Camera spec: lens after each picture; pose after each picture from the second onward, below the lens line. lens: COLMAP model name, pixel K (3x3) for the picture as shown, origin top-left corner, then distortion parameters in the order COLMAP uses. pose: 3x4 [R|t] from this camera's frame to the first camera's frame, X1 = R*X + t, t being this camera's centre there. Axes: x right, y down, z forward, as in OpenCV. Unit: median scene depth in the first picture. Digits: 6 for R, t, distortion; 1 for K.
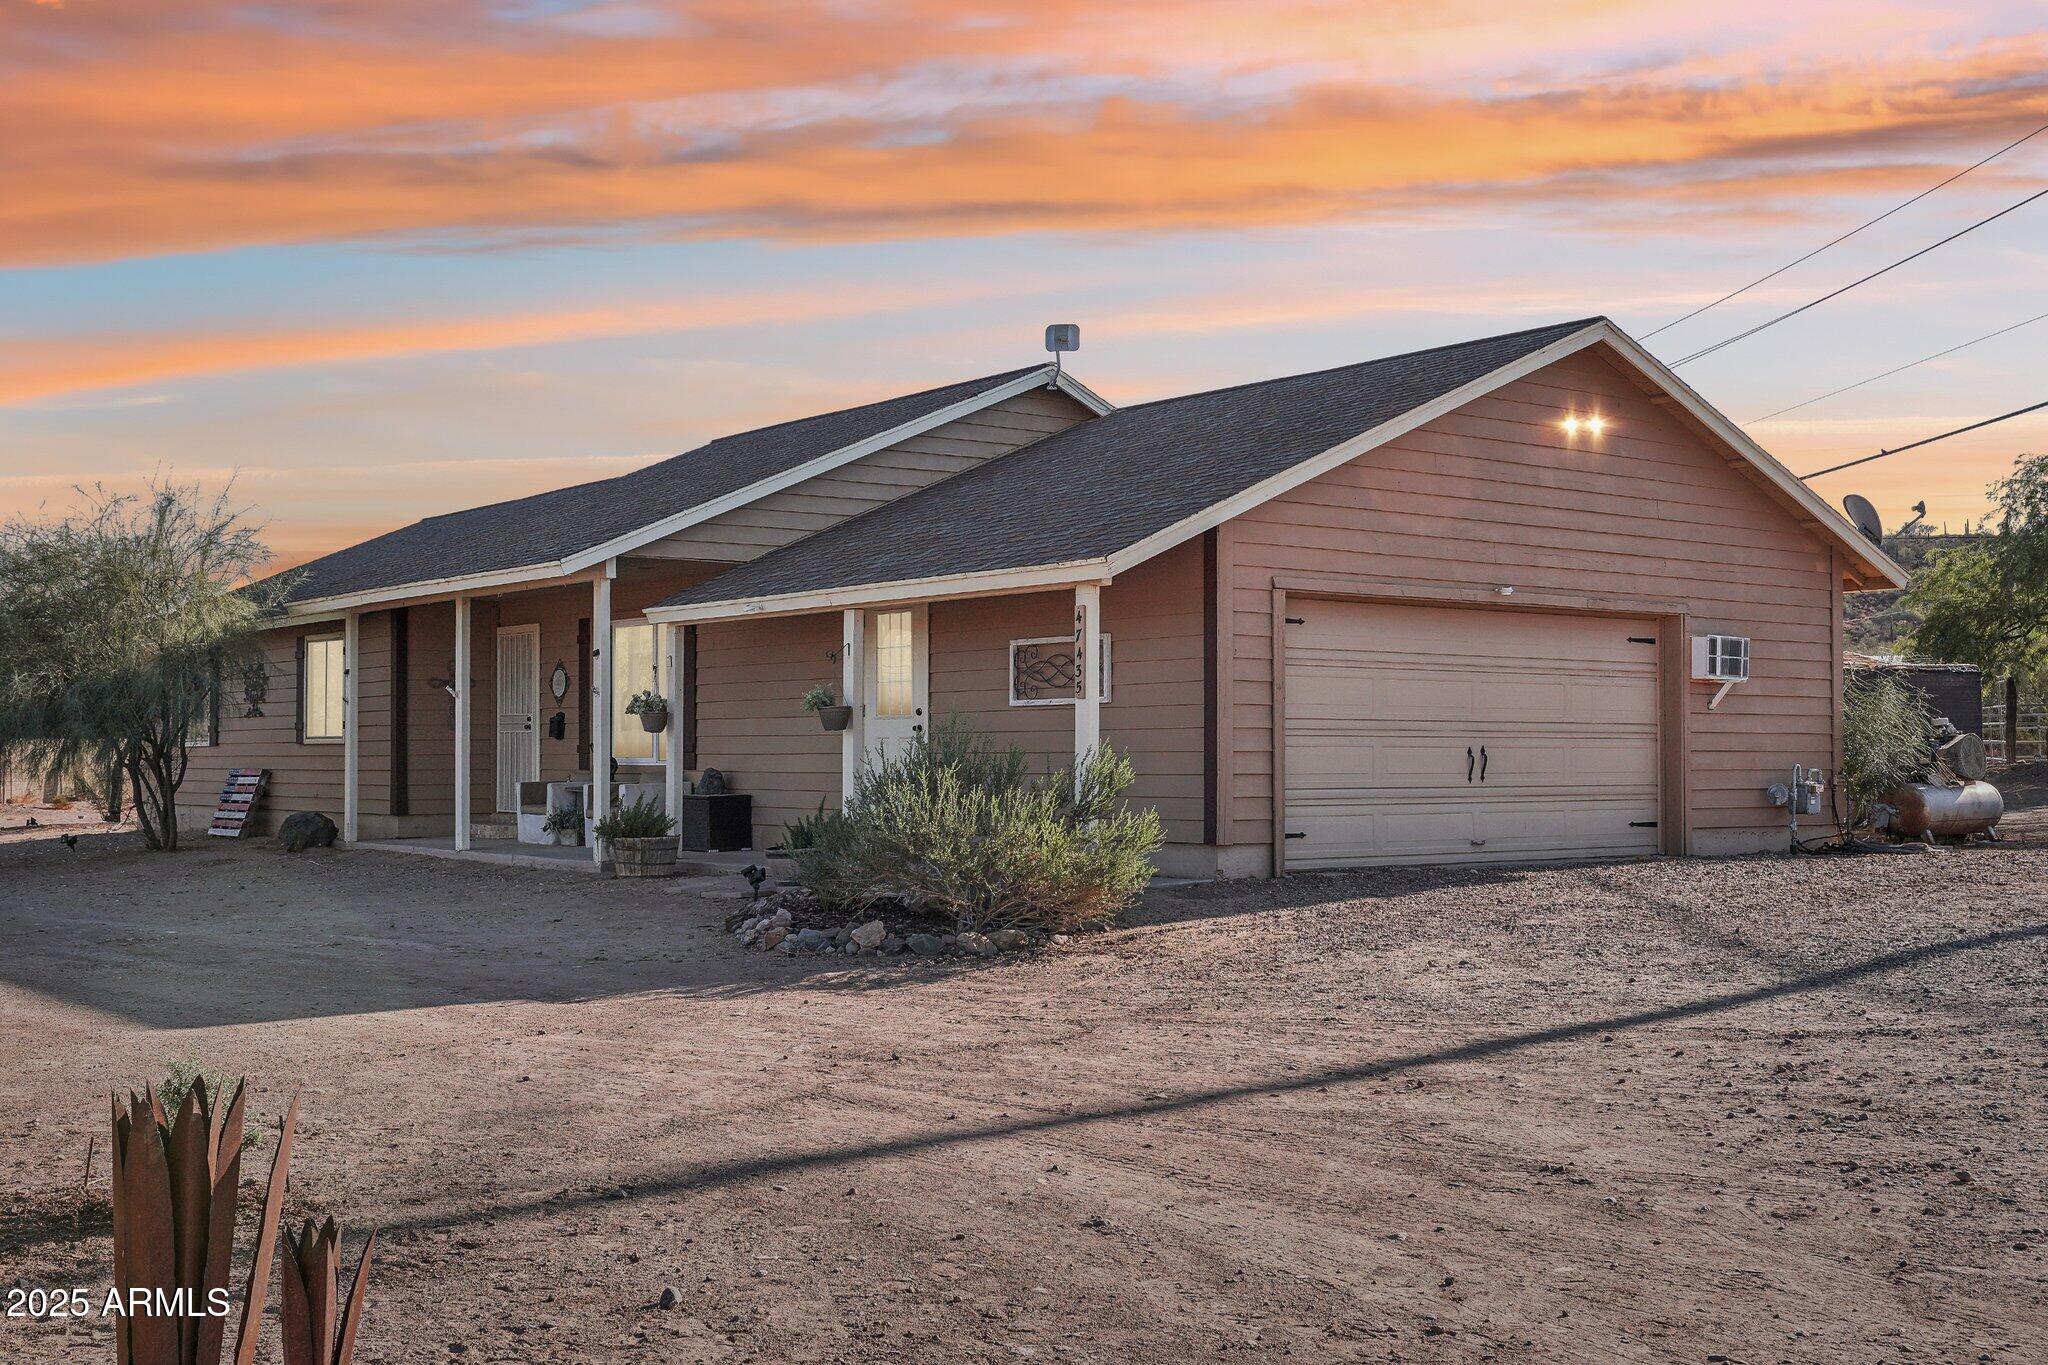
lens RADIAL K [[2110.3, 0, 1022.7], [0, 2110.3, 687.0], [0, 0, 1]] dist [-0.001098, 0.000000]
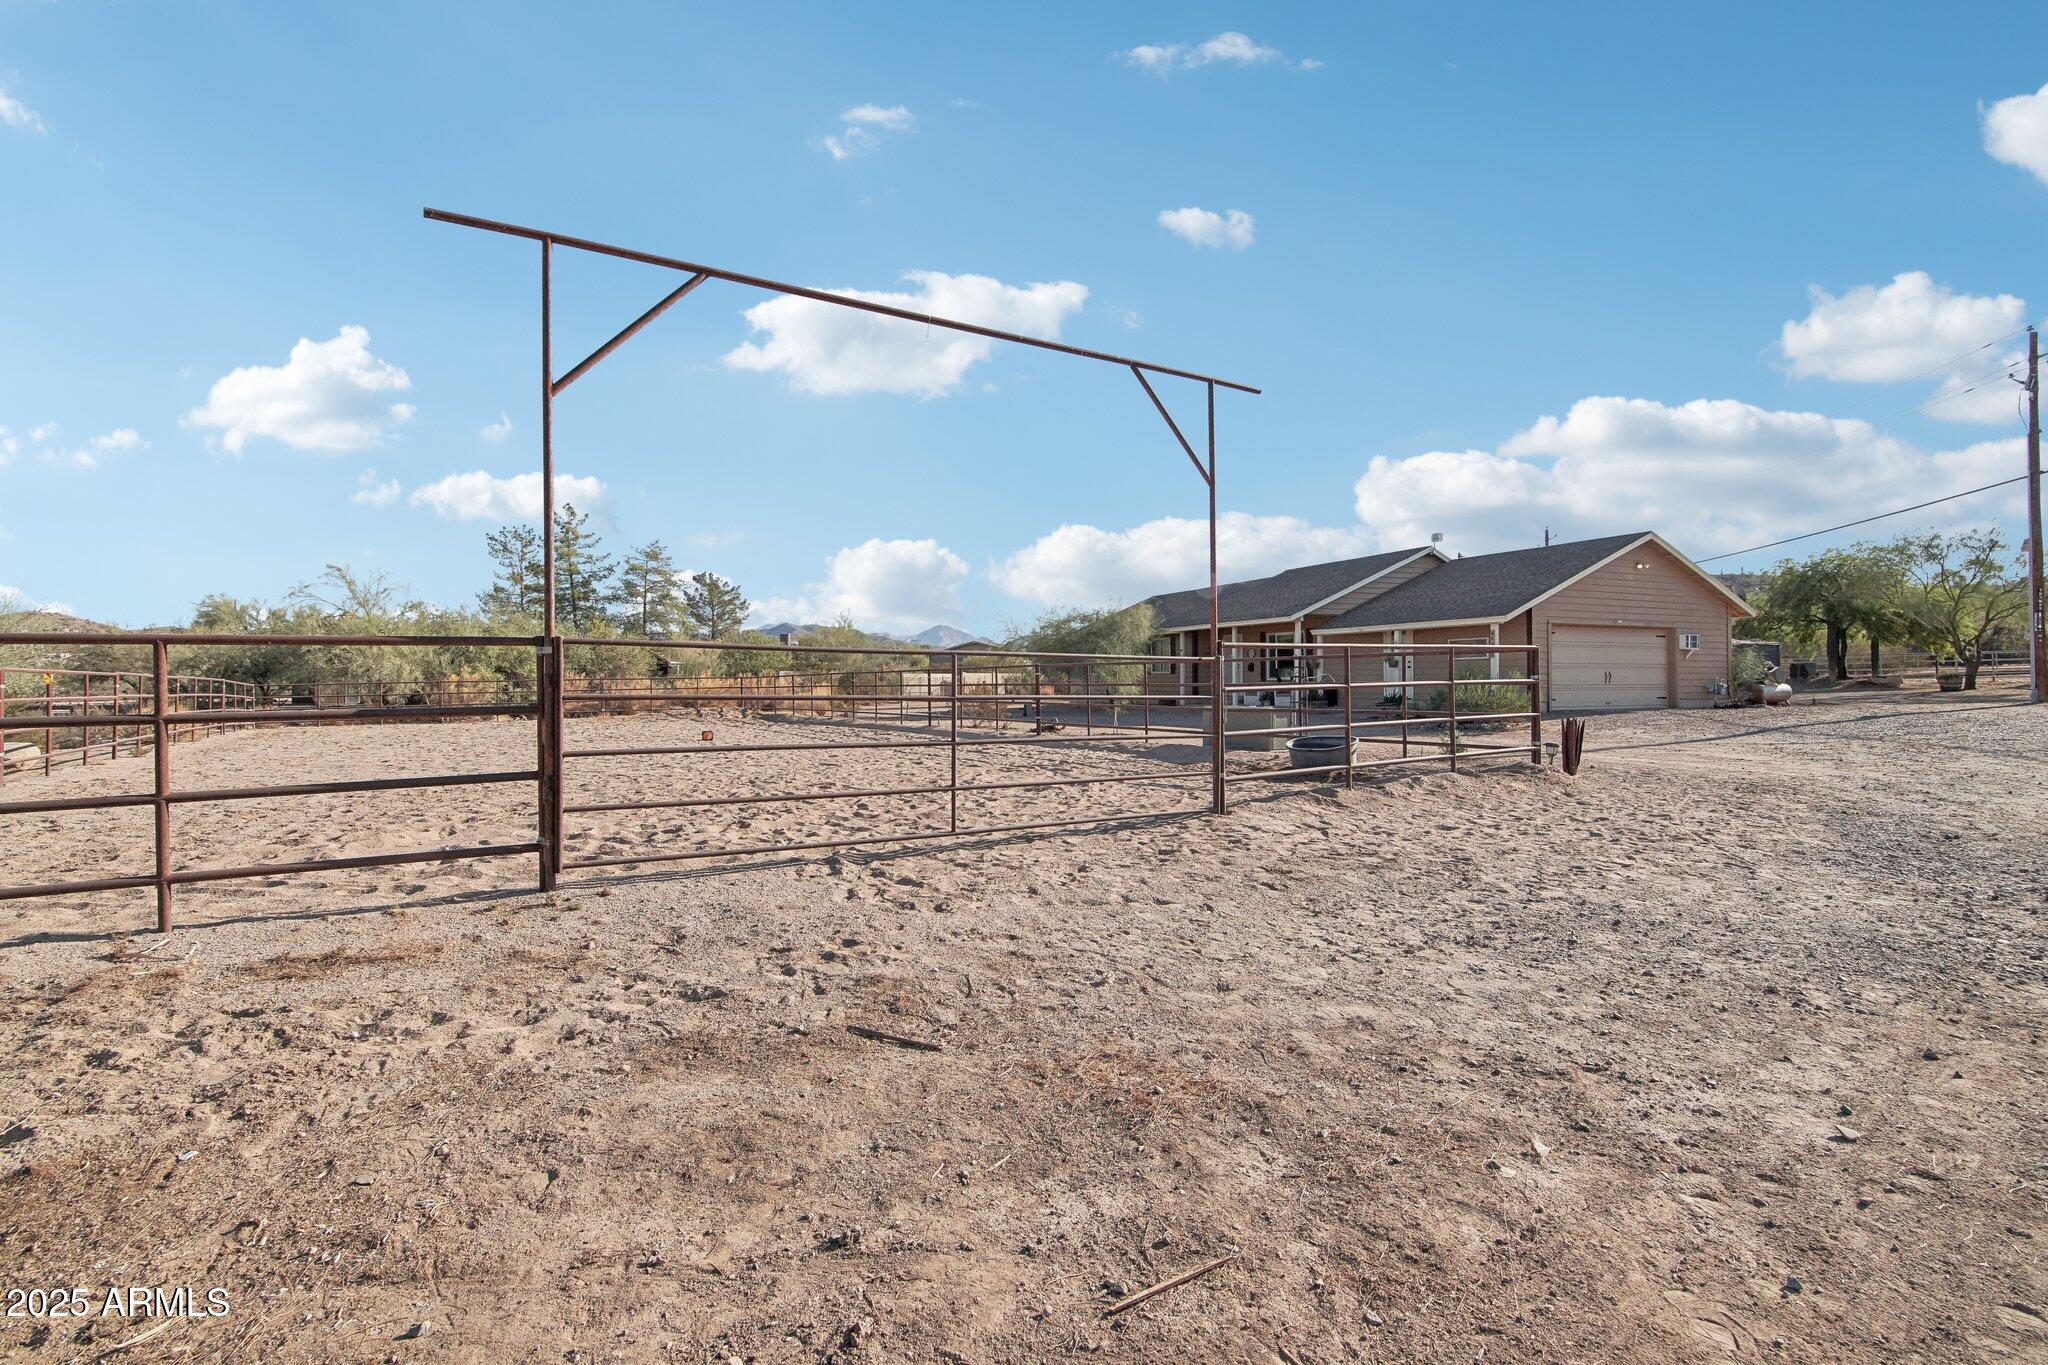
lens RADIAL K [[940.3, 0, 1027.4], [0, 940.3, 681.3], [0, 0, 1]] dist [-0.002358, -0.000315]
pose [[0.980365, -0.004134, -0.197149, -0.321234], [0.010421, 0.999469, 0.030861, -0.008717], [0.196917, -0.032309, 0.979888, -0.478547]]
